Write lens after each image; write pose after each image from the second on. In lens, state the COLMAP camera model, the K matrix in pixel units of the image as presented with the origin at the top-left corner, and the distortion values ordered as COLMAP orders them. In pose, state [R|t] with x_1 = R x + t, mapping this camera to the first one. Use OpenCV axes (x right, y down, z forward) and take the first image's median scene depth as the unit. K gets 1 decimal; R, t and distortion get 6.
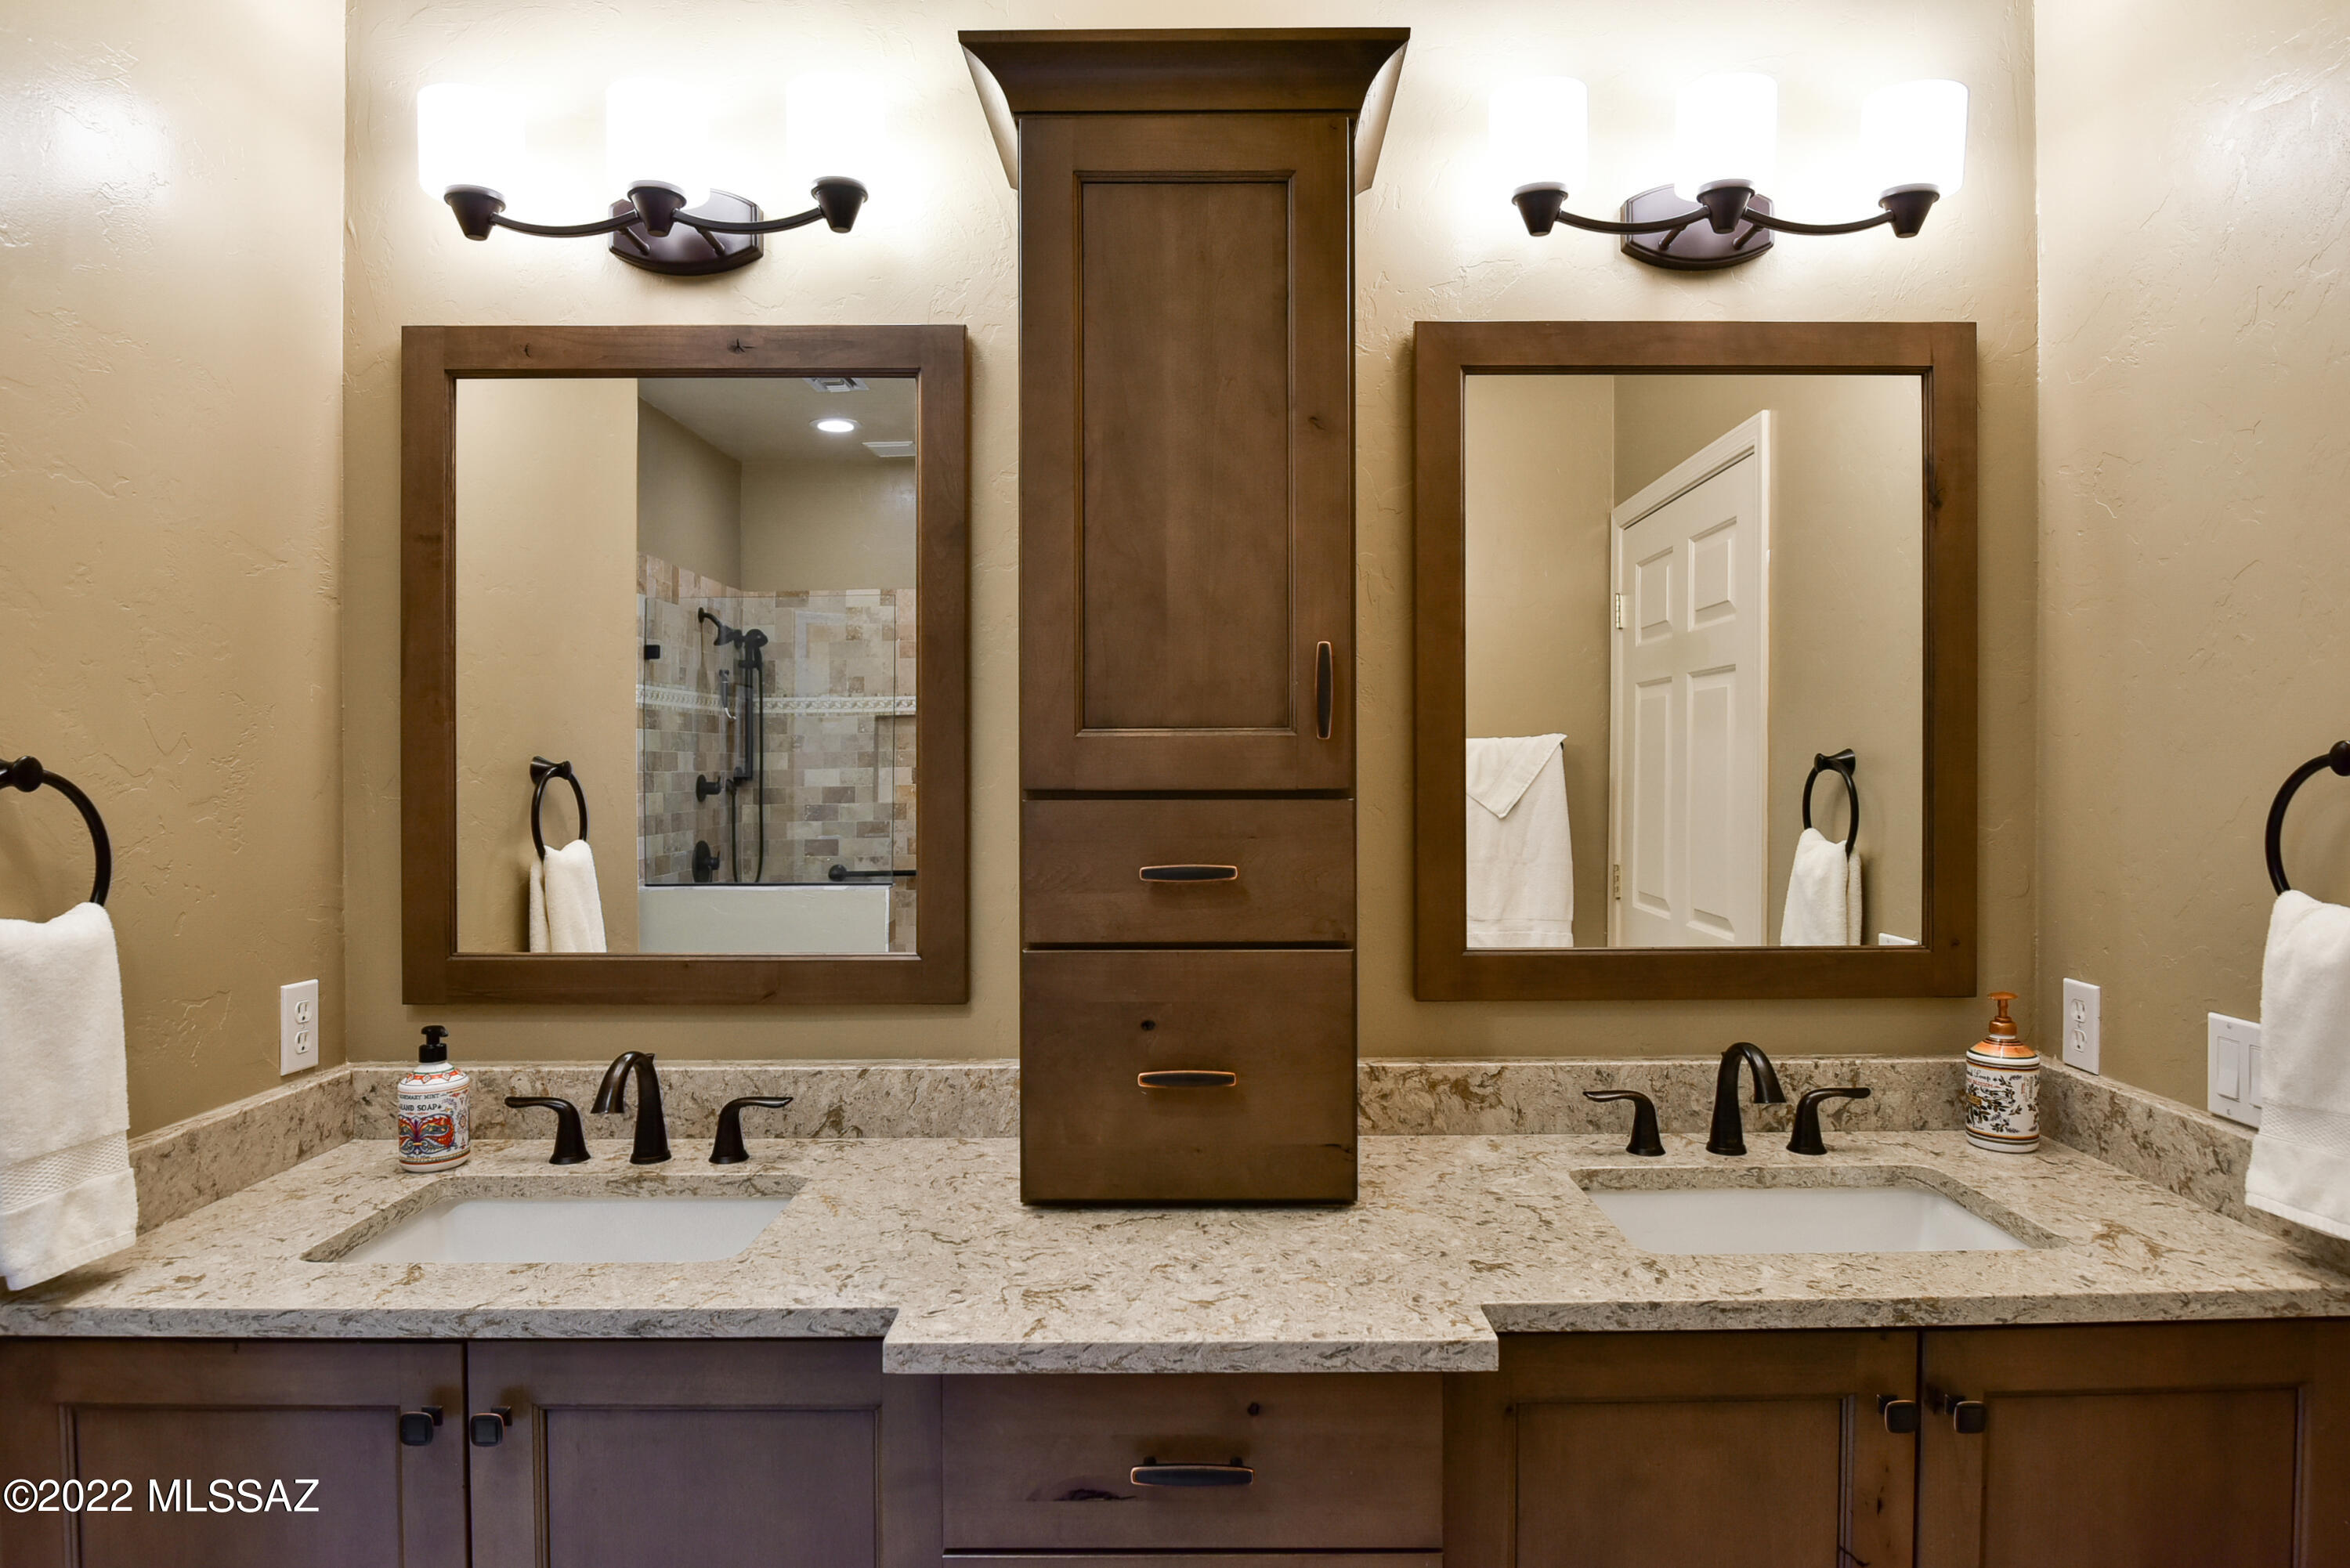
lens RADIAL K [[1354.1, 0, 1183.2], [0, 1354.1, 775.1], [0, 0, 1]] dist [-0.015969, -0.007786]
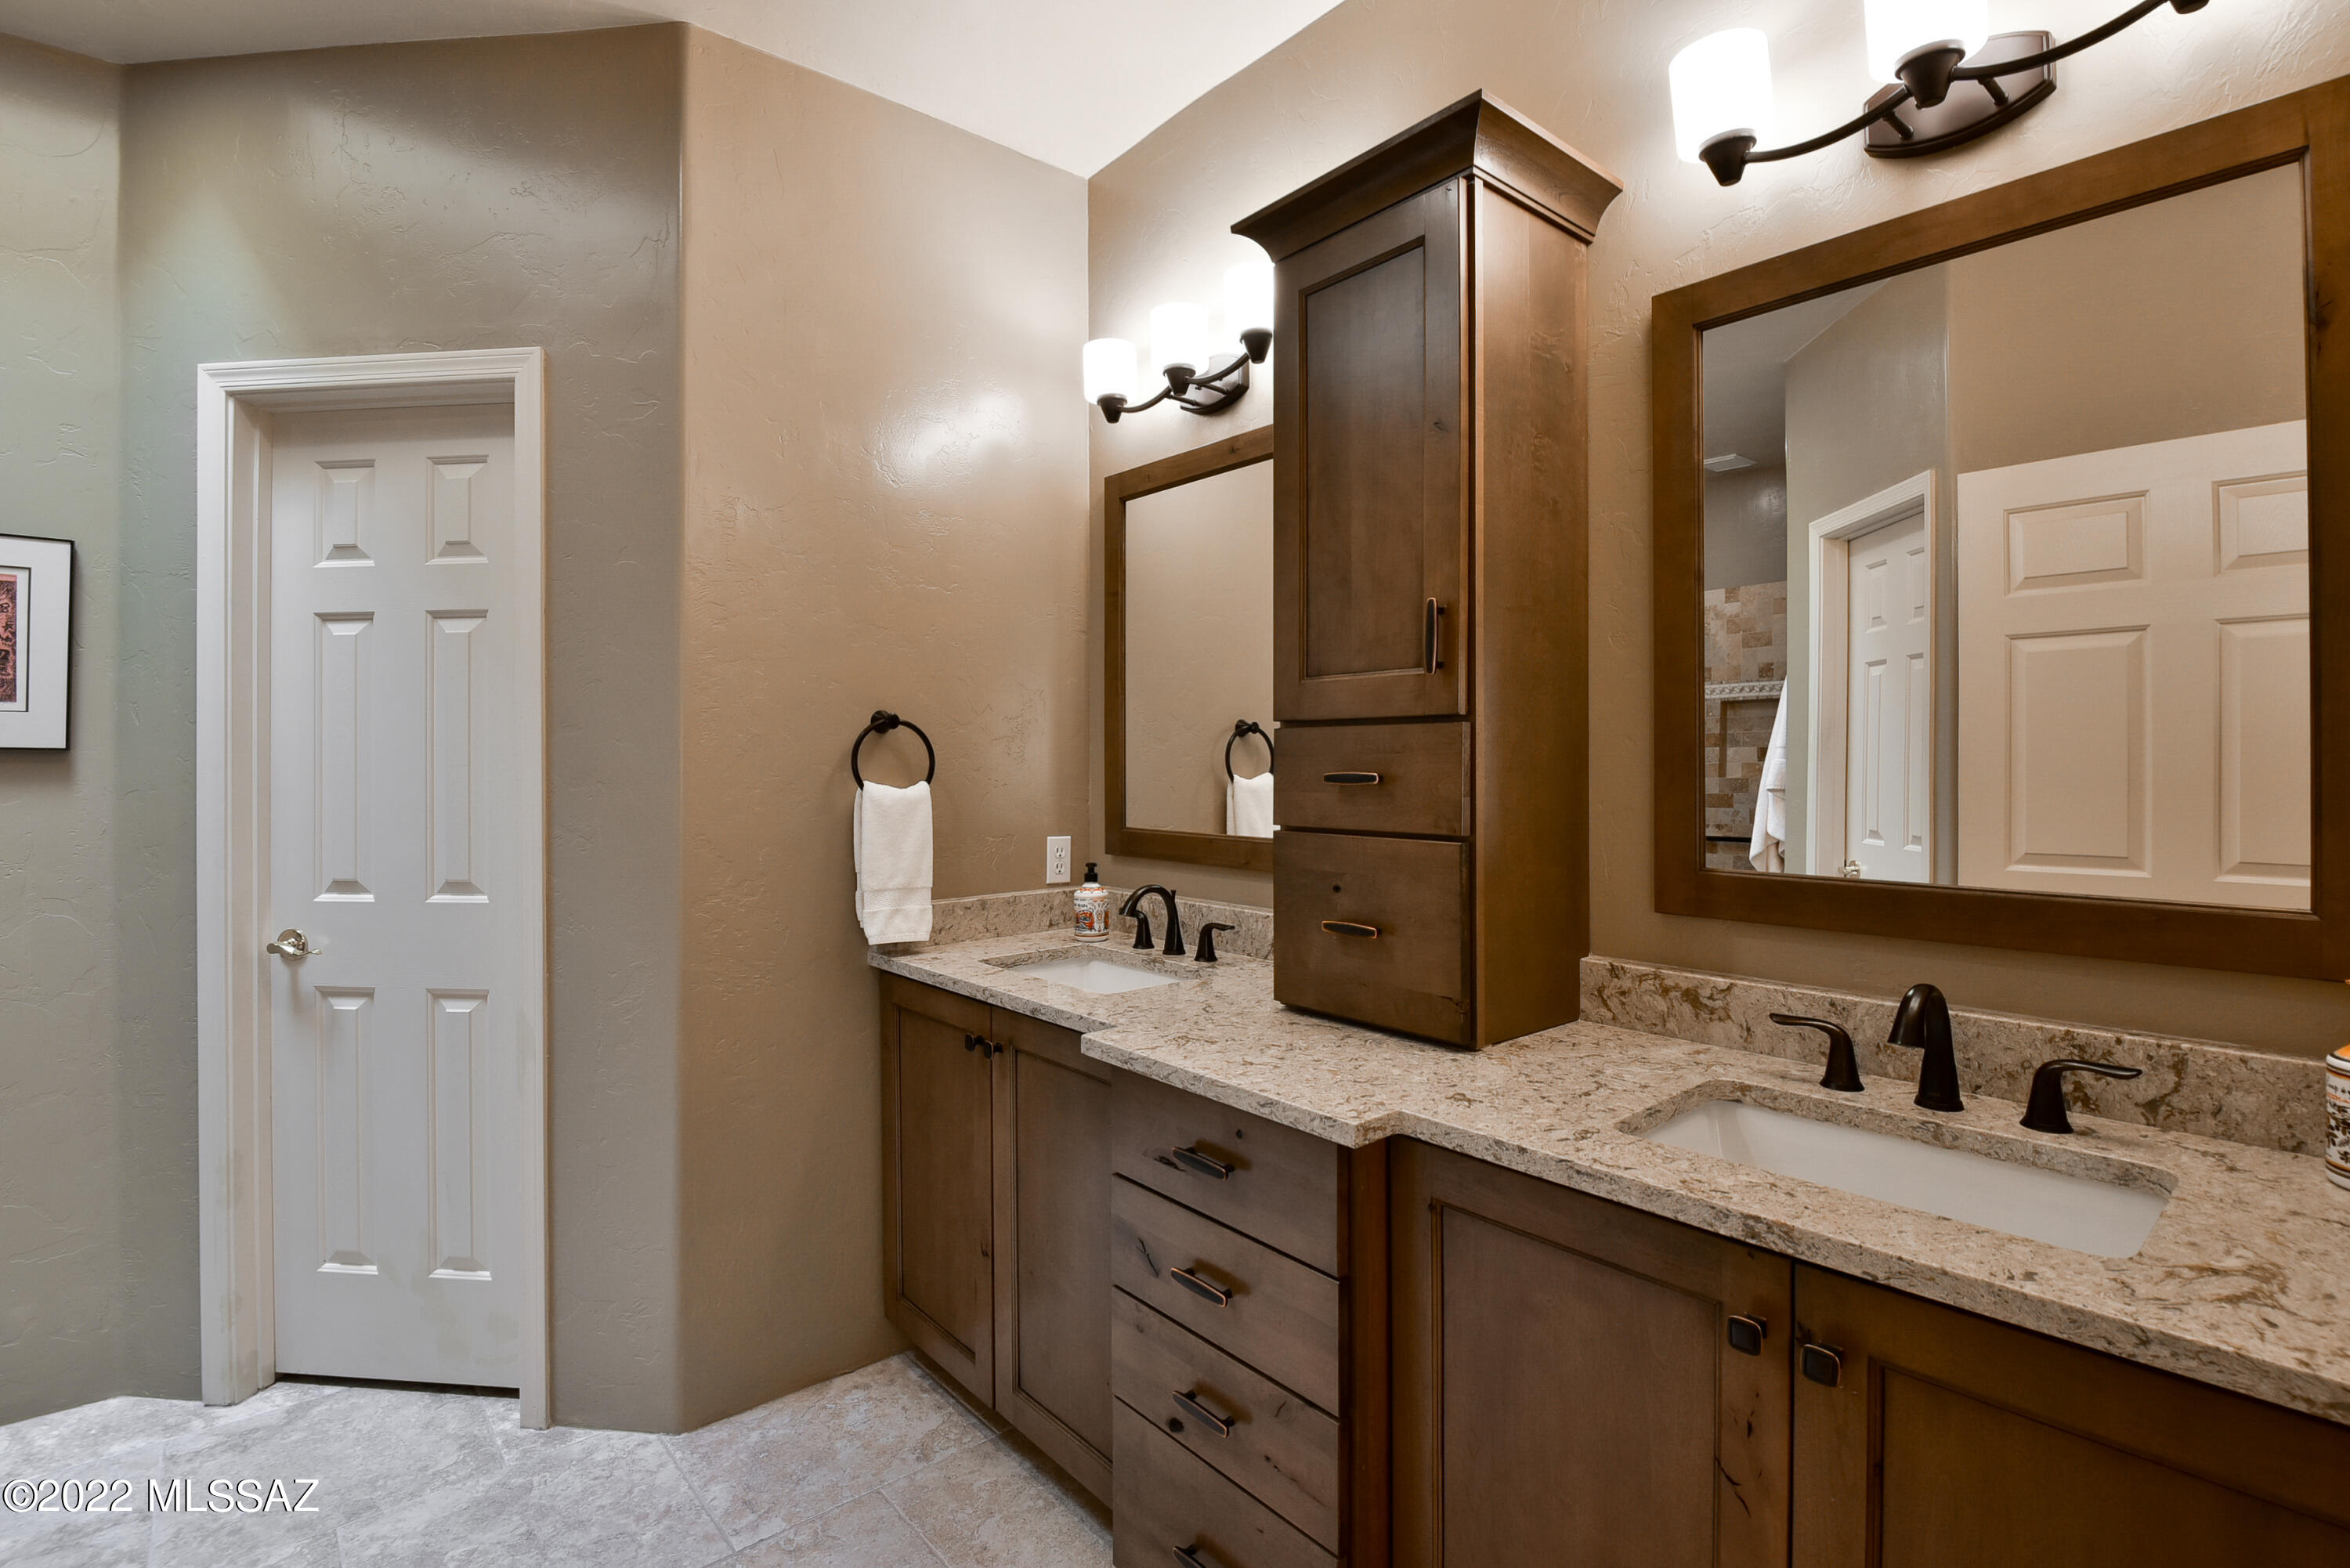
lens RADIAL K [[1096.0, 0, 1169.0], [0, 1096.0, 764.3], [0, 0, 1]] dist [-0.021273, -0.002196]
pose [[0.641241, 0.005244, -0.767321, 0.720919], [-0.006575, 0.999977, 0.001339, 0.057214], [0.767311, 0.004187, 0.641261, 0.149085]]
